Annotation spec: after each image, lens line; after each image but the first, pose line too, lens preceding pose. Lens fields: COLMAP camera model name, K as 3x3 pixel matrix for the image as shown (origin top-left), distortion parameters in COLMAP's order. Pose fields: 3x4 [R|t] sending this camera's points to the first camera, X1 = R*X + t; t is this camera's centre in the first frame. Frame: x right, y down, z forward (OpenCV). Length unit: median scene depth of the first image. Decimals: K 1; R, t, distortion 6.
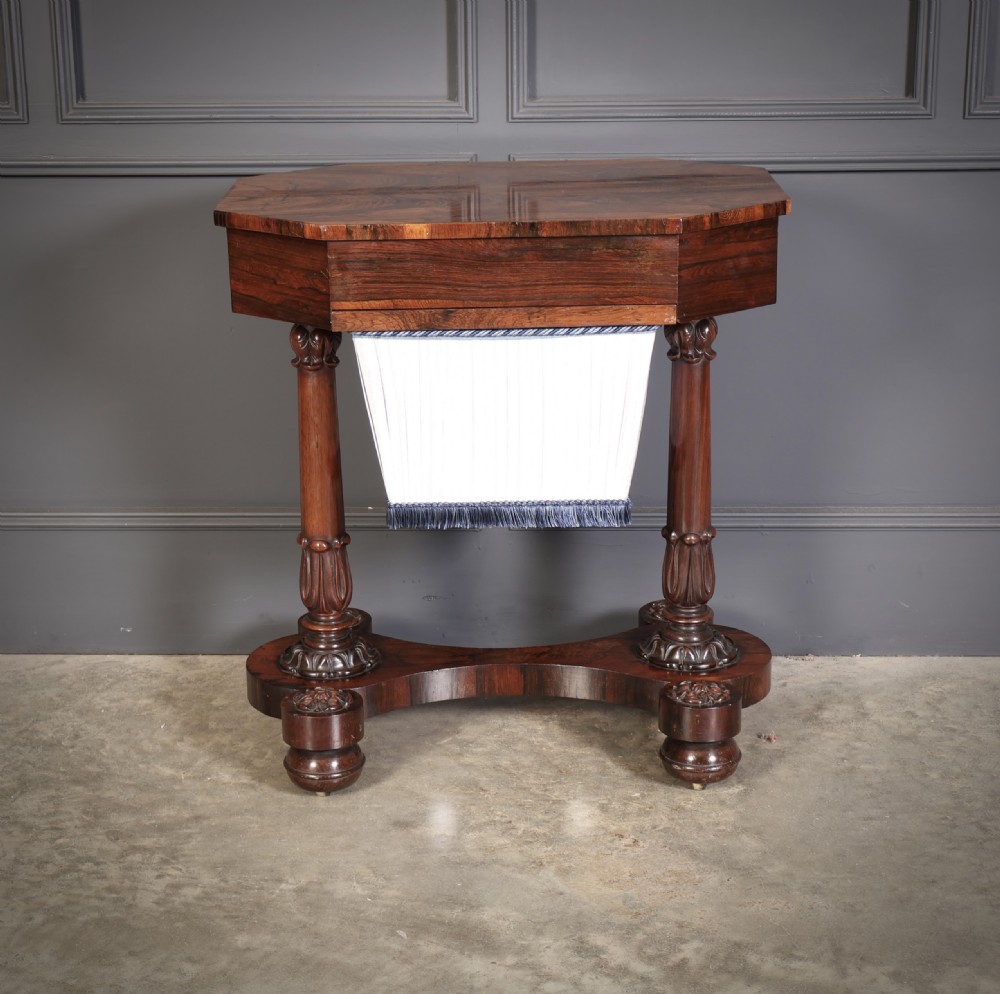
lens RADIAL K [[2131.8, 0, 482.3], [0, 2131.8, 530.0], [0, 0, 1]] dist [-0.018113, 0.000000]
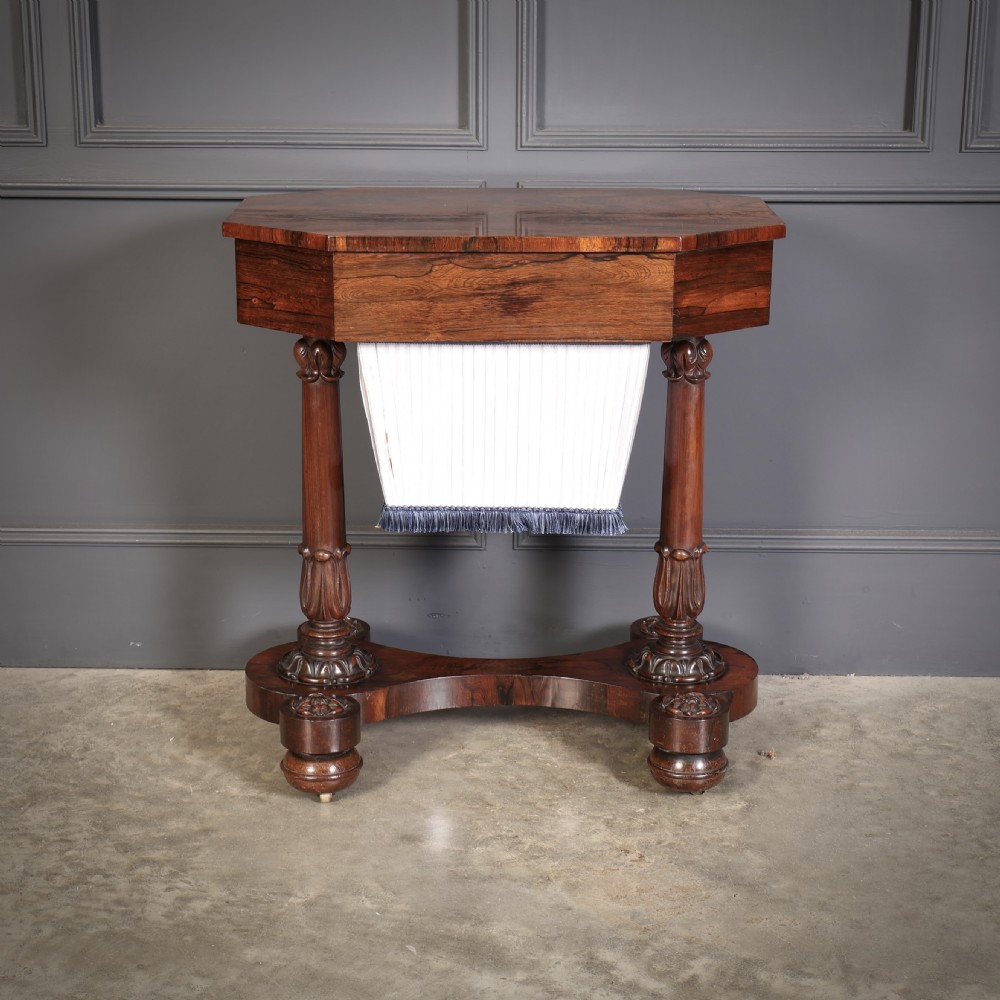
lens RADIAL K [[1996.2, 0, 499.3], [0, 1996.2, 502.7], [0, 0, 1]] dist [-0.018845, 0.000000]
pose [[0.999790, 0.008894, 0.018483, -0.013947], [-0.008371, 0.999566, -0.028230, 0.005599], [-0.018726, 0.028069, 0.999431, 0.050756]]
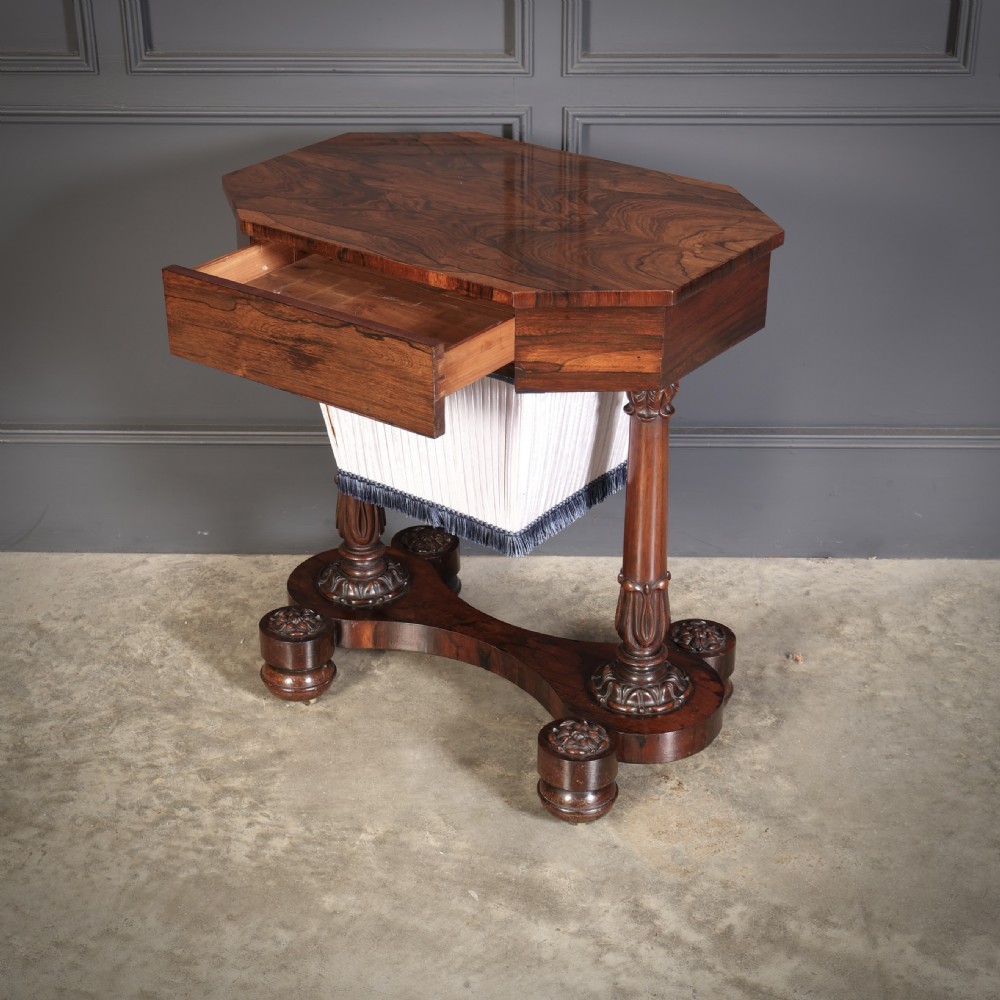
lens RADIAL K [[1860.2, 0, 498.5], [0, 1860.2, 532.1], [0, 0, 1]] dist [-0.026701, 0.000000]
pose [[0.999952, 0.000486, 0.009783, -0.030610], [-0.002288, 0.982725, 0.185056, -0.155110], [-0.009525, -0.185070, 0.982679, 0.078093]]
